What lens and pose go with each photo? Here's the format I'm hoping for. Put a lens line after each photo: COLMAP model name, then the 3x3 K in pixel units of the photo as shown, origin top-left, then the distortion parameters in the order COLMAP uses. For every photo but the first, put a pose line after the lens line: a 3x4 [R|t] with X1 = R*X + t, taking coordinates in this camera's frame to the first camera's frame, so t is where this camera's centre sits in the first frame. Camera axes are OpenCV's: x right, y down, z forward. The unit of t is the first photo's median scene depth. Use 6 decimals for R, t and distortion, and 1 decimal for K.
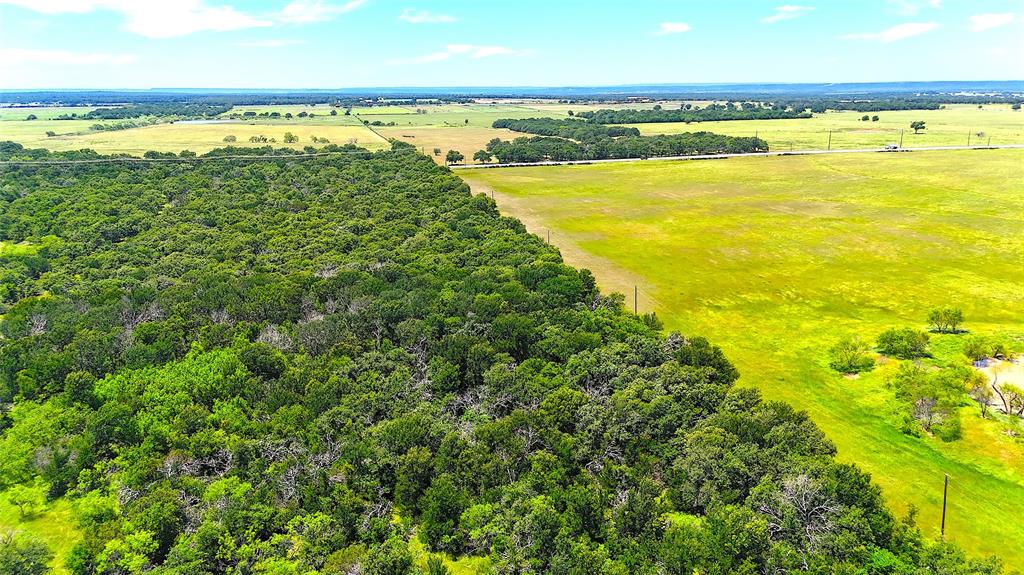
lens RADIAL K [[758.8, 0, 514.3], [0, 758.8, 283.8], [0, 0, 1]] dist [0.073541, -0.085830]
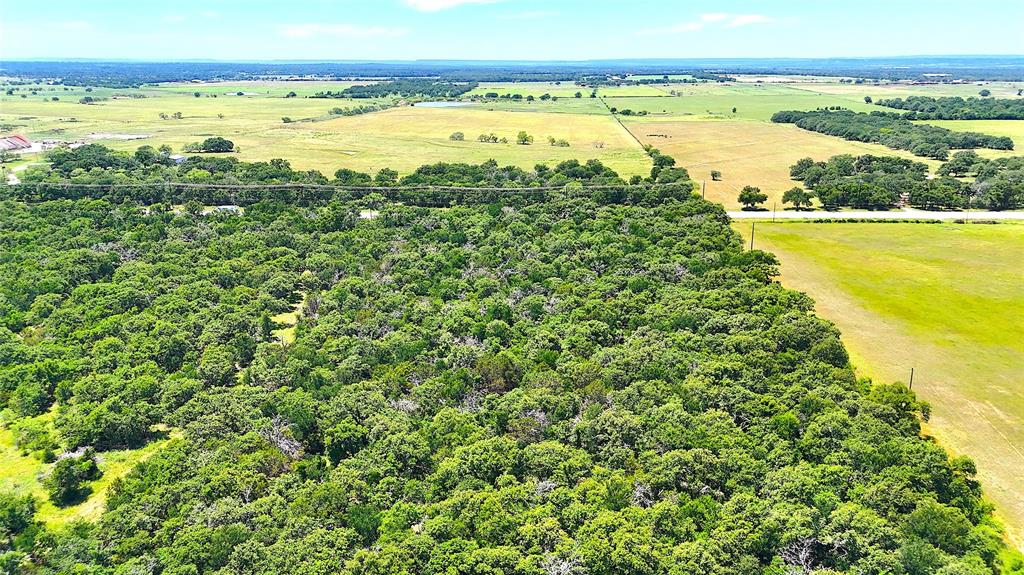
lens RADIAL K [[758.8, 0, 514.3], [0, 758.8, 283.8], [0, 0, 1]] dist [0.073541, -0.085830]
pose [[0.952808, 0.091131, -0.289574, -0.026851], [-0.080960, 0.995612, 0.046937, -0.037541], [0.292581, -0.021278, 0.956004, 0.109720]]
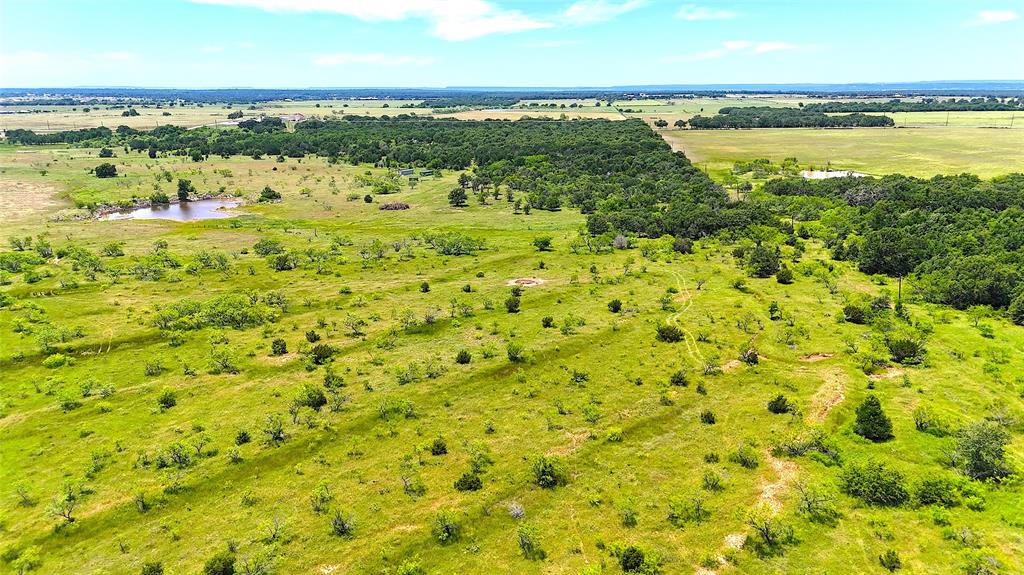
lens RADIAL K [[758.8, 0, 514.3], [0, 758.8, 283.8], [0, 0, 1]] dist [0.073541, -0.085830]
pose [[0.942533, 0.086435, -0.322738, 0.061311], [-0.085769, 0.996181, 0.016313, 0.059112], [0.322915, 0.012306, 0.946348, -0.214707]]
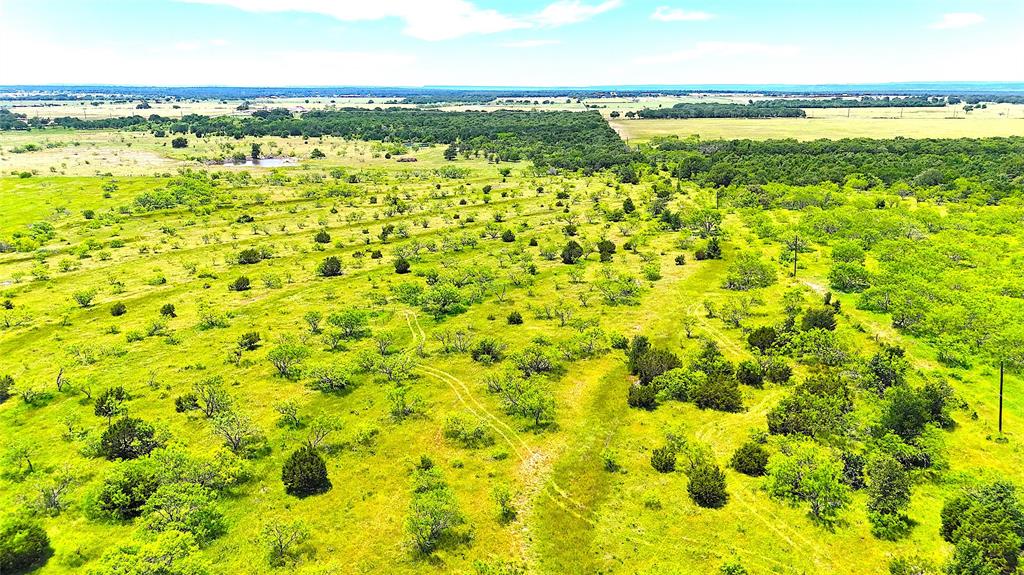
lens RADIAL K [[758.8, 0, 514.3], [0, 758.8, 283.8], [0, 0, 1]] dist [0.073541, -0.085830]
pose [[0.951684, 0.083203, -0.295591, 0.098028], [-0.082660, 0.996474, 0.014355, 0.086770], [0.295744, 0.010772, 0.955207, -0.310473]]
